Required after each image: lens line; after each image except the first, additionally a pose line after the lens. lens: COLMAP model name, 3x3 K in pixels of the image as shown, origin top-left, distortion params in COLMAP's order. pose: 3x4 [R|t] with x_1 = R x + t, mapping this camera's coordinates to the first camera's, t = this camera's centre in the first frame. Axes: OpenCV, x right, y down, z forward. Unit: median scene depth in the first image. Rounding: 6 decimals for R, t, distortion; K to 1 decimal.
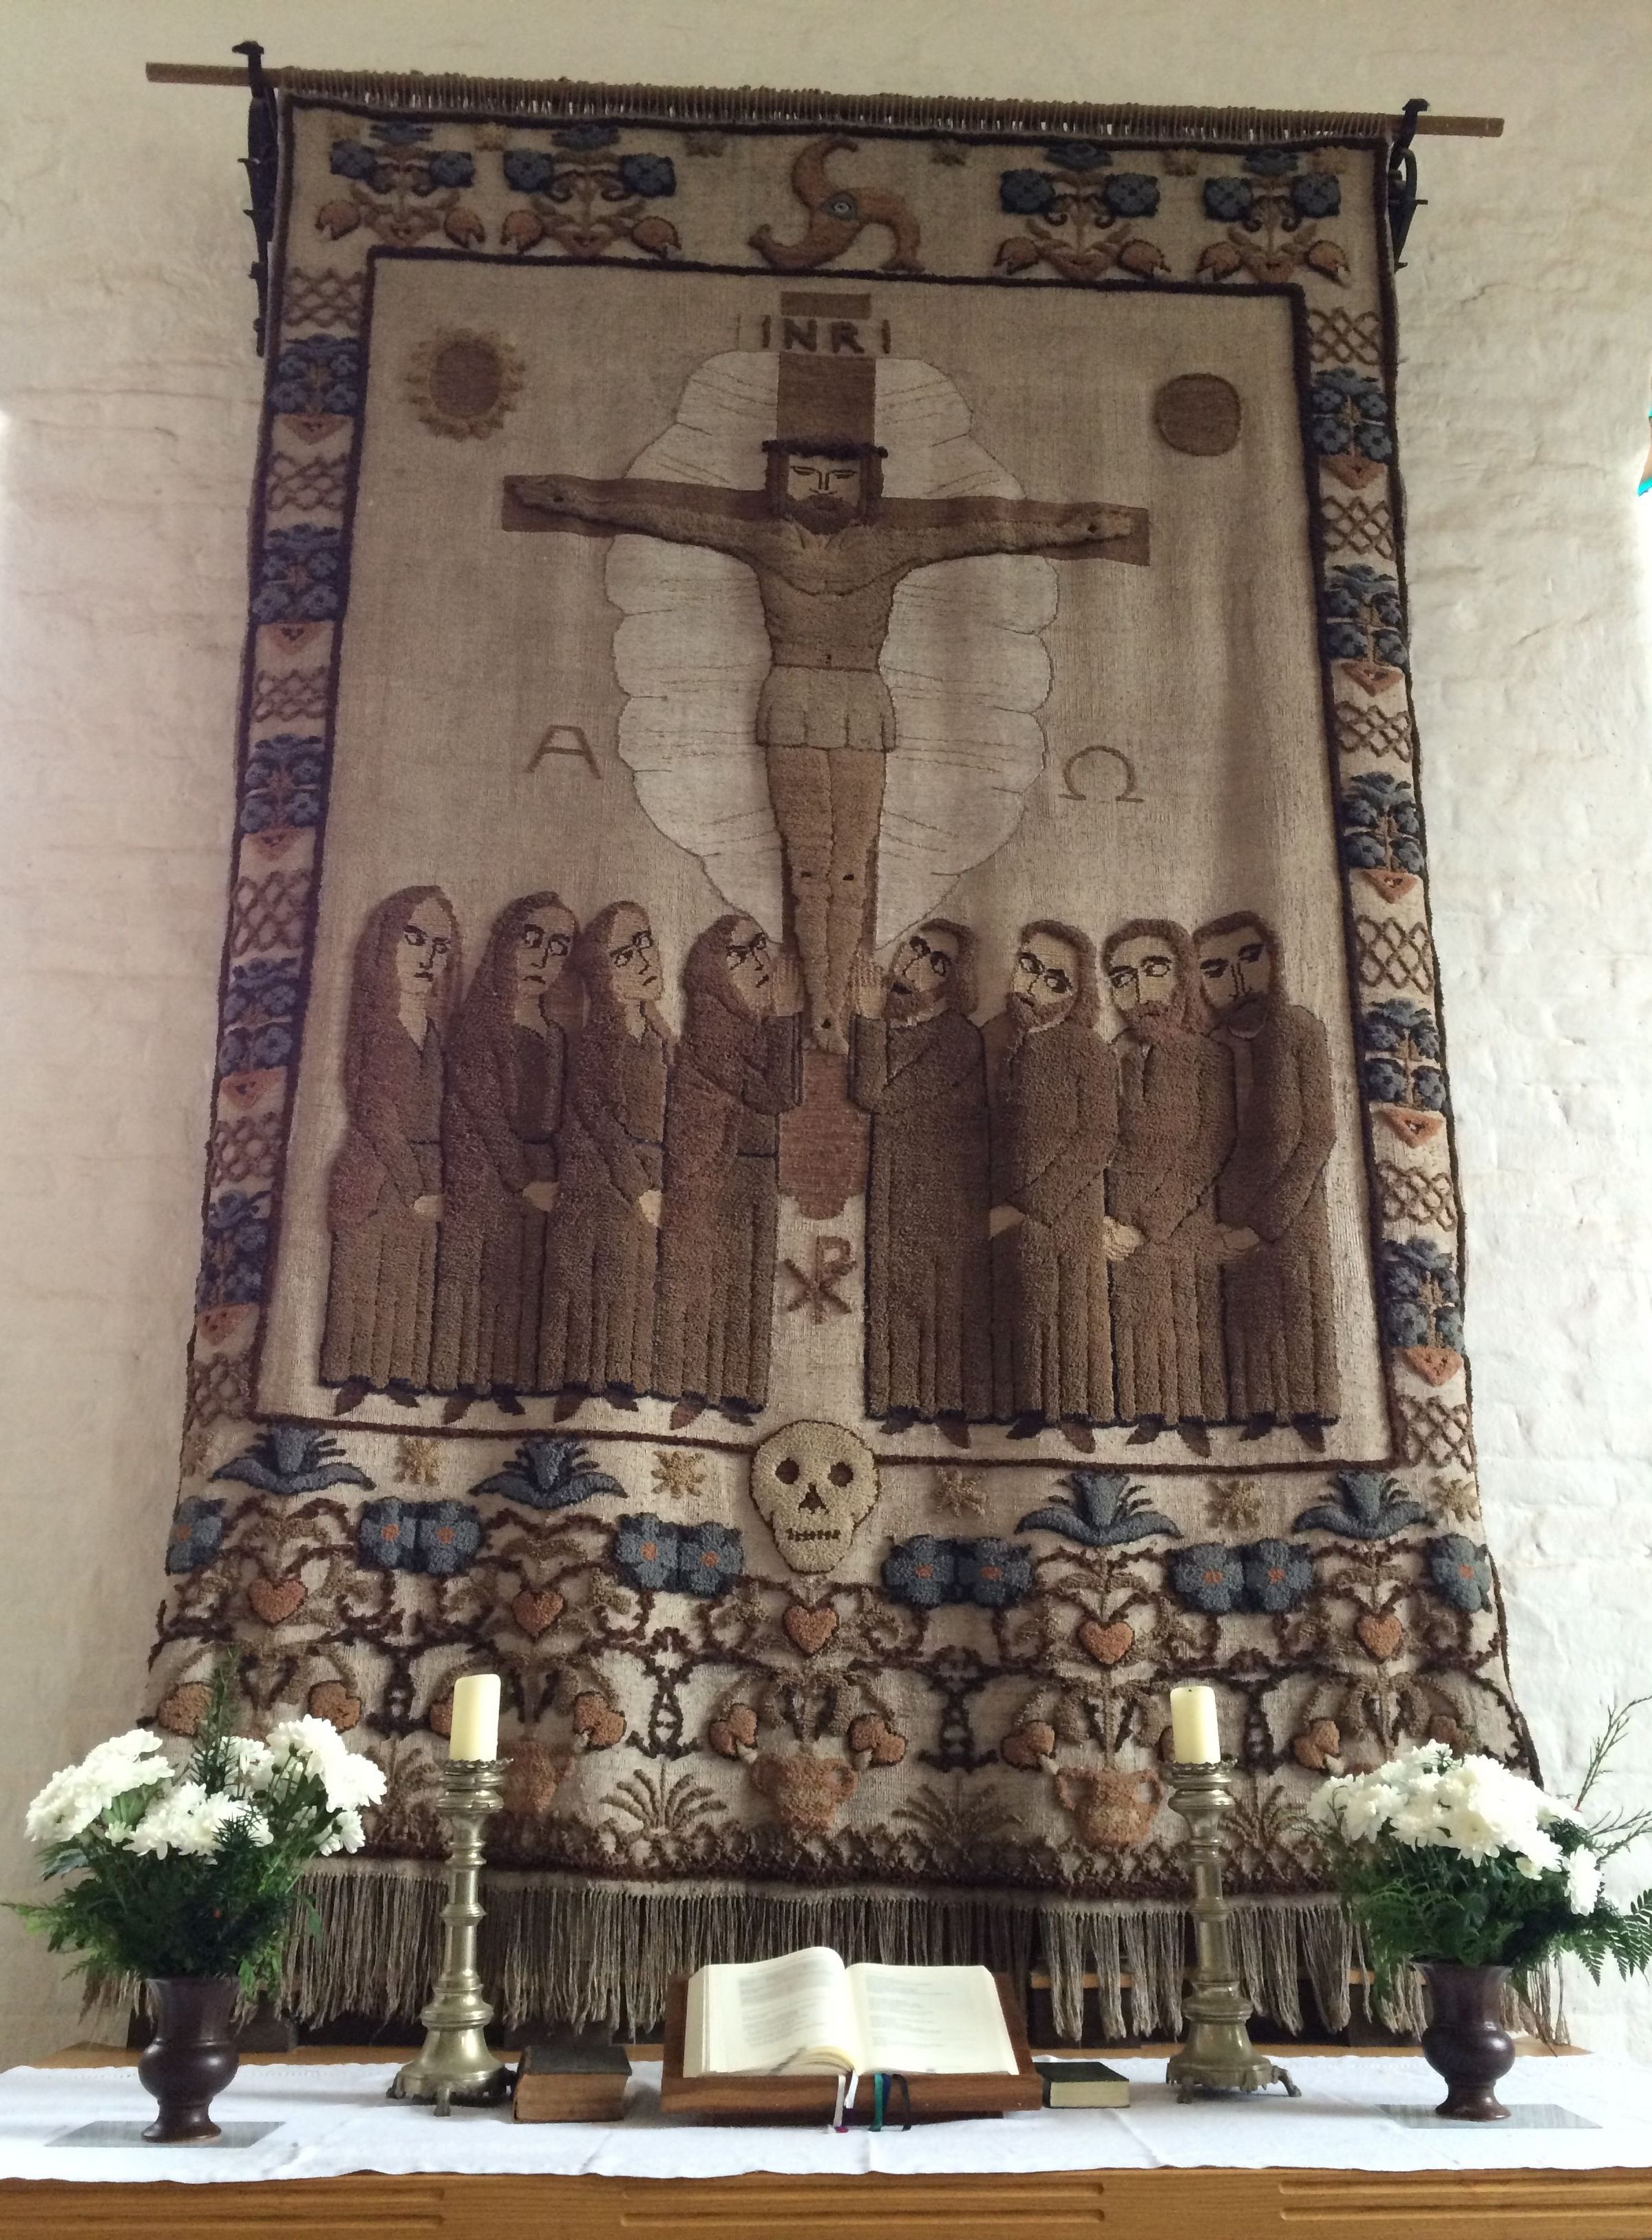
lens RADIAL K [[1882.8, 0, 829.5], [0, 1882.8, 1113.2], [0, 0, 1]] dist [0.037361, 0.002968]
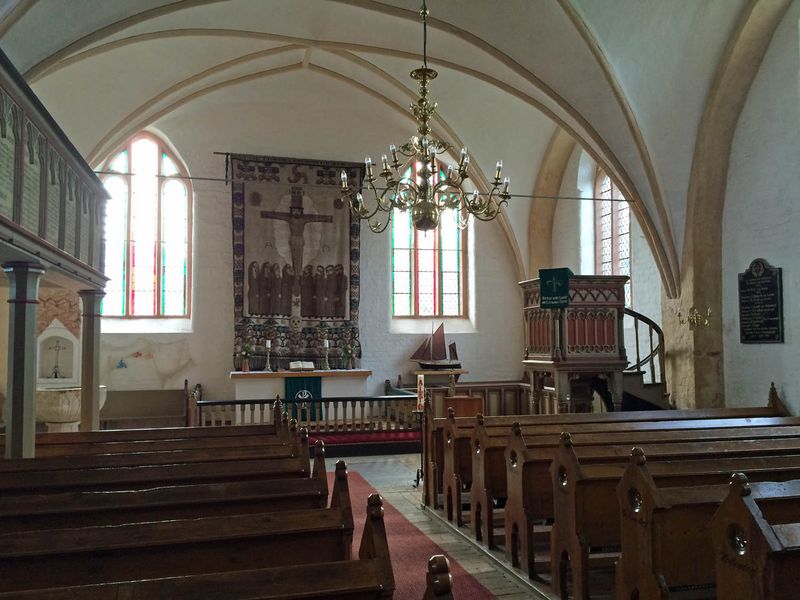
lens RADIAL K [[672.5, 0, 400.8], [0, 672.5, 300.9], [0, 0, 1]] dist [0.037361, 0.002968]
pose [[0.972385, 0.003723, 0.233353, -0.286032], [-0.062222, 0.967818, 0.243838, -0.789834], [-0.224935, -0.251624, 0.941323, -2.387416]]
